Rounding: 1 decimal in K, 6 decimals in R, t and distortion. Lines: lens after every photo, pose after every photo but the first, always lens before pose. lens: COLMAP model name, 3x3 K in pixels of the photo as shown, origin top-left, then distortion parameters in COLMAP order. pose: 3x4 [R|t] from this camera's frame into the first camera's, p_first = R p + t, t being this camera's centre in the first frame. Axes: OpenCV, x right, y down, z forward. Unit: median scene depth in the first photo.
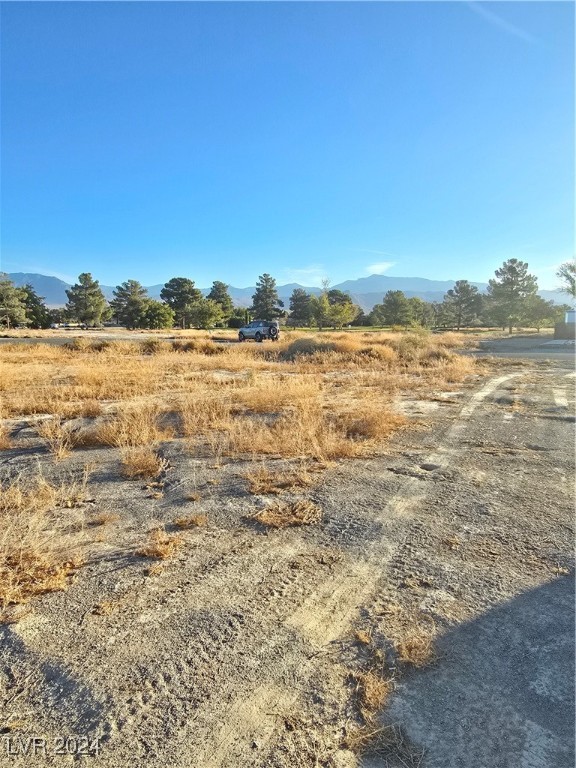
lens RADIAL K [[312.4, 0, 287.8], [0, 312.4, 384.0], [0, 0, 1]] dist [0.001982, 0.000433]
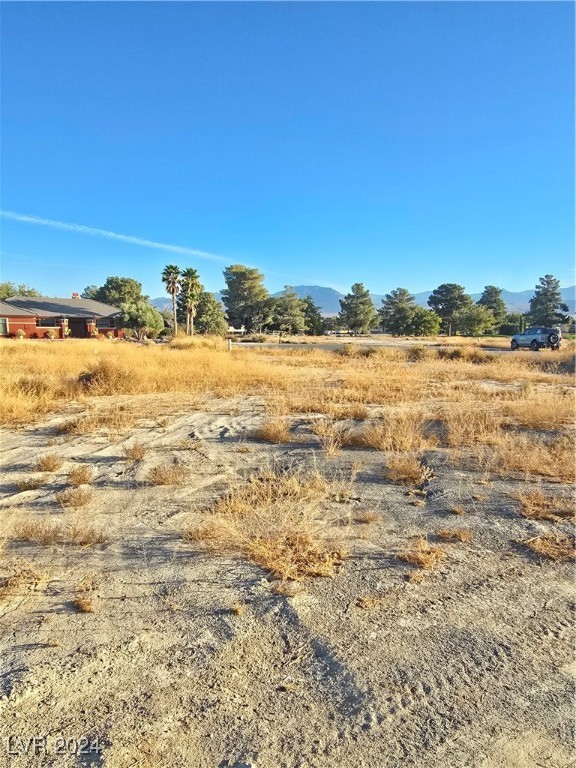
lens RADIAL K [[312.4, 0, 287.8], [0, 312.4, 383.6], [0, 0, 1]] dist [0.001982, 0.000433]
pose [[0.956673, 0.051197, -0.286627, -0.556202], [-0.050523, 0.998675, 0.009752, -0.013262], [0.286747, 0.005152, 0.957993, -0.079370]]
